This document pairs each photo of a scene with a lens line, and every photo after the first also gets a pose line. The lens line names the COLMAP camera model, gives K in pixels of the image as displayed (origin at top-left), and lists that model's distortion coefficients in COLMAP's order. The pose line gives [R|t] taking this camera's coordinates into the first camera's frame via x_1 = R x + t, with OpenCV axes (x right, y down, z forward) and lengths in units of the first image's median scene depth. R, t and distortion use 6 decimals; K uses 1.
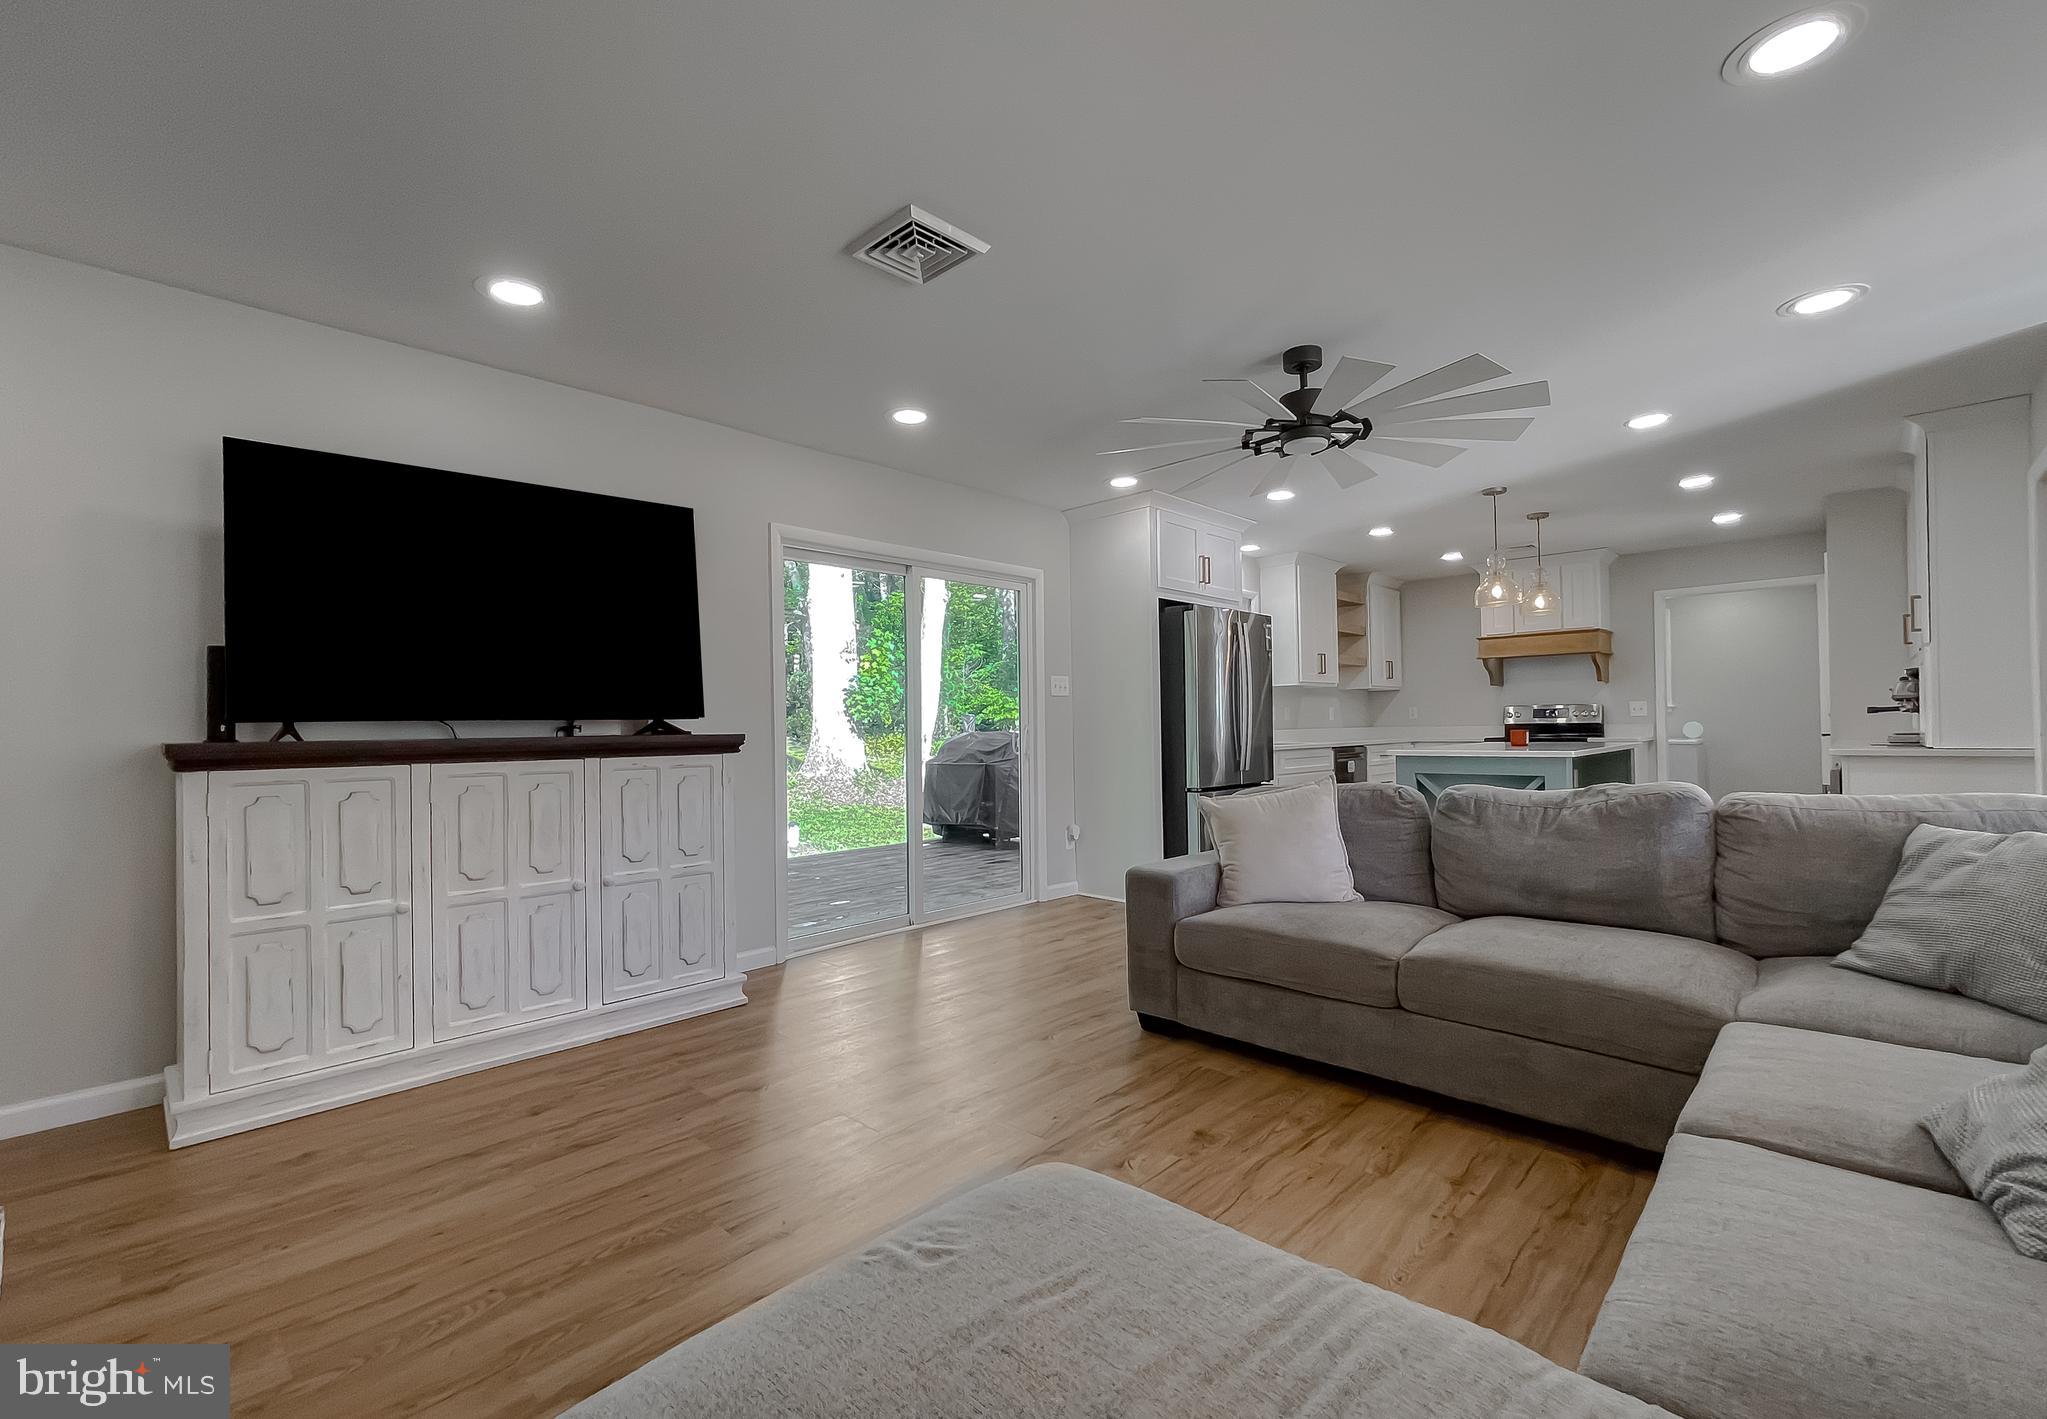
lens RADIAL K [[884.2, 0, 1008.2], [0, 884.2, 727.4], [0, 0, 1]] dist [-0.004017, 0.000632]
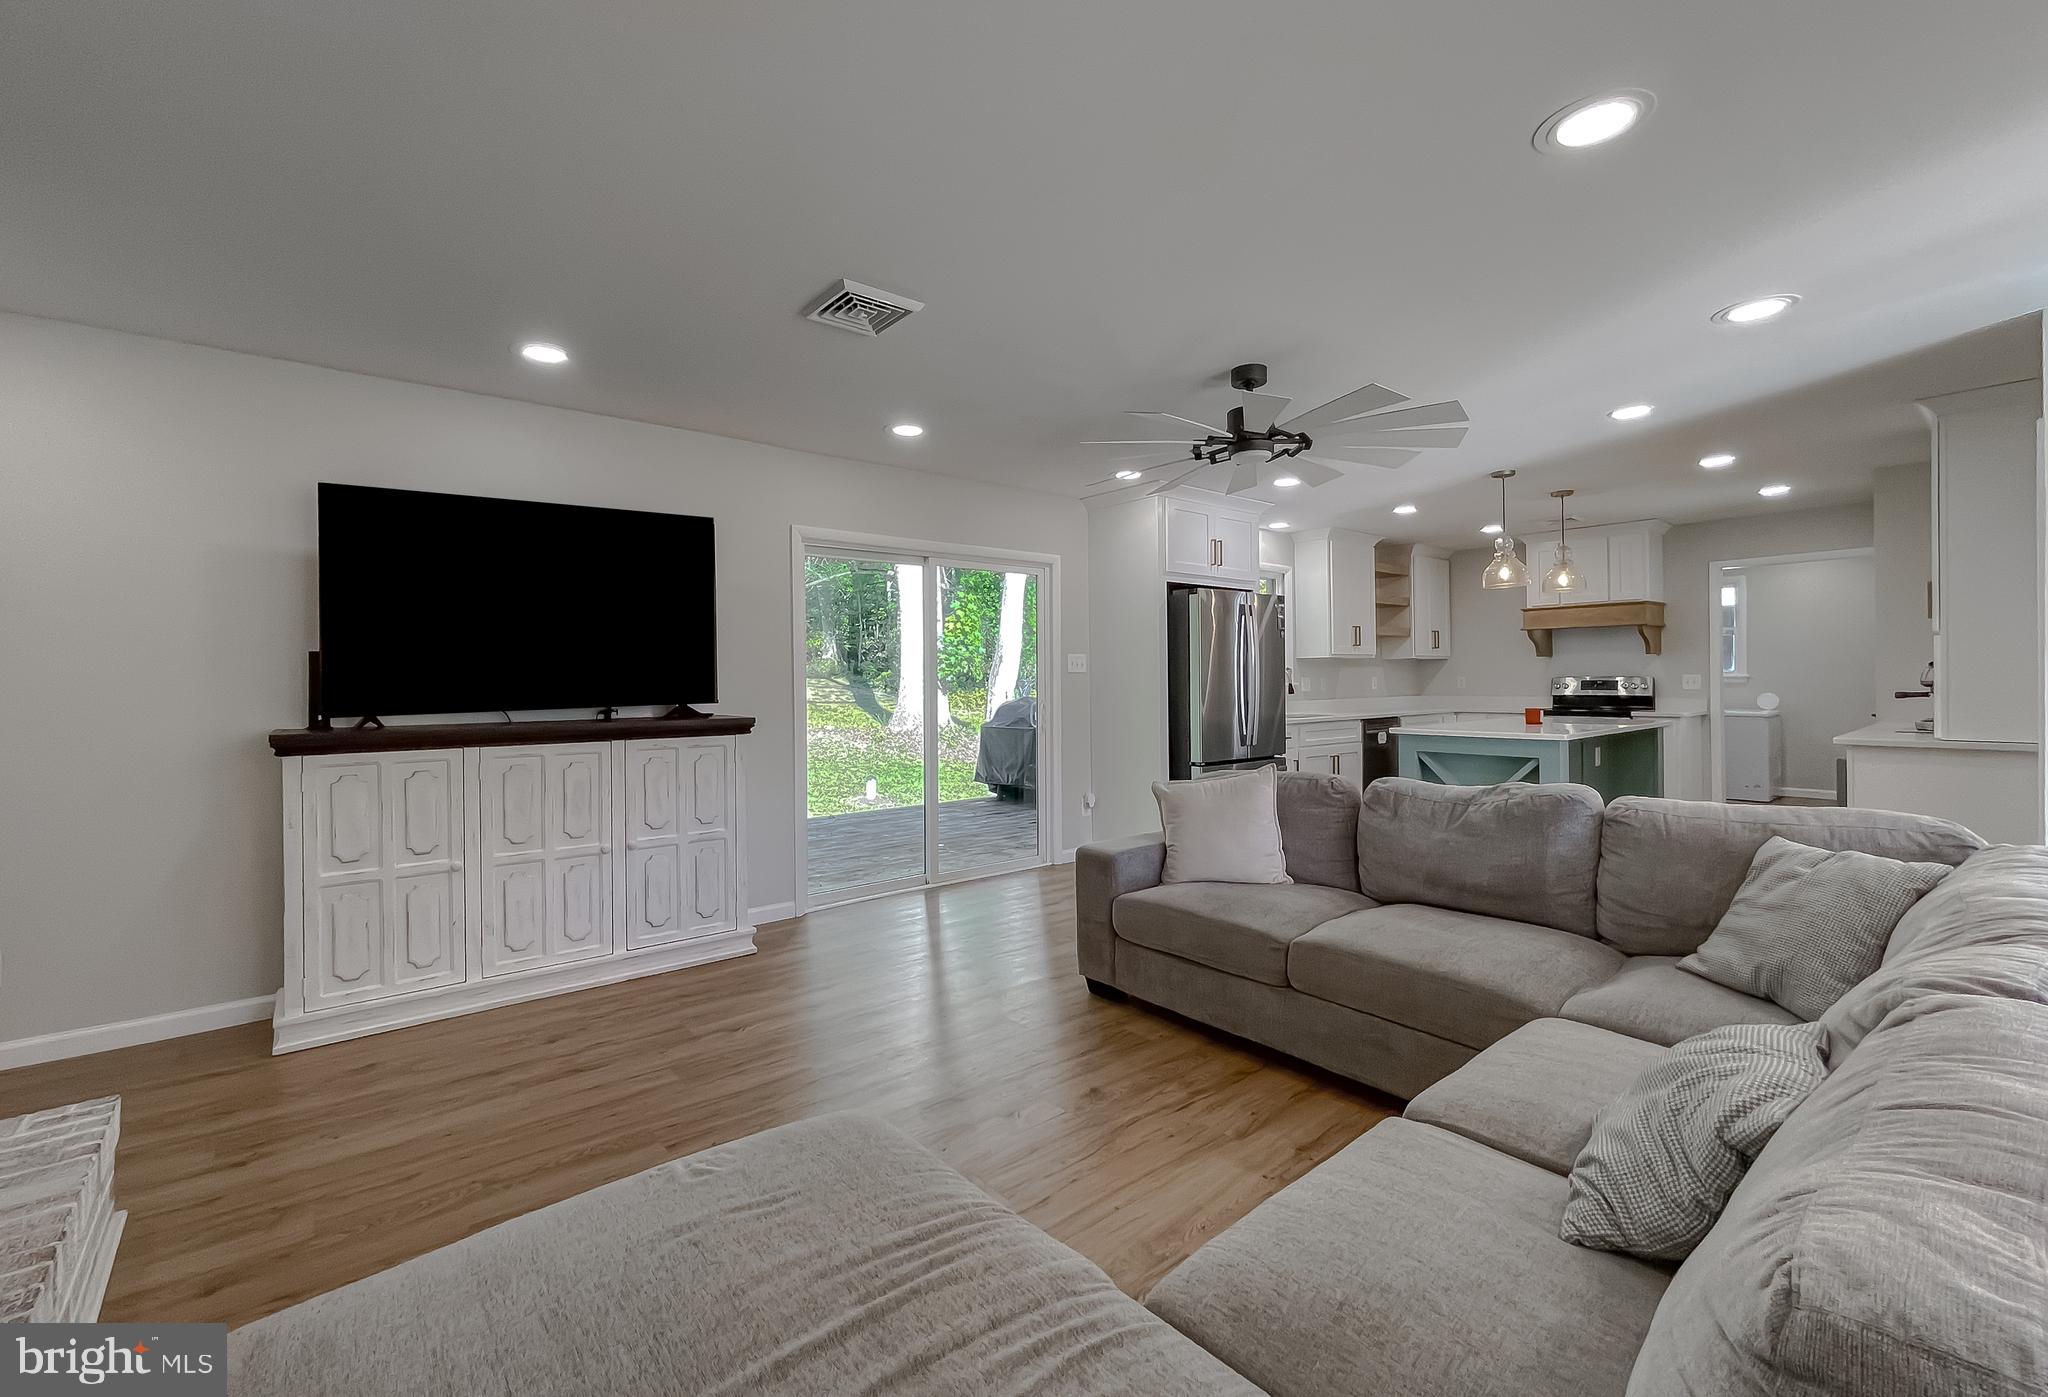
lens RADIAL K [[862.5, 0, 1015.7], [0, 862.5, 687.8], [0, 0, 1]] dist [-0.005614, 0.001068]
pose [[0.994086, 0.007308, -0.108347, 0.197544], [-0.006134, 0.999919, 0.011165, -0.057042], [0.108420, -0.010434, 0.994050, -0.086040]]
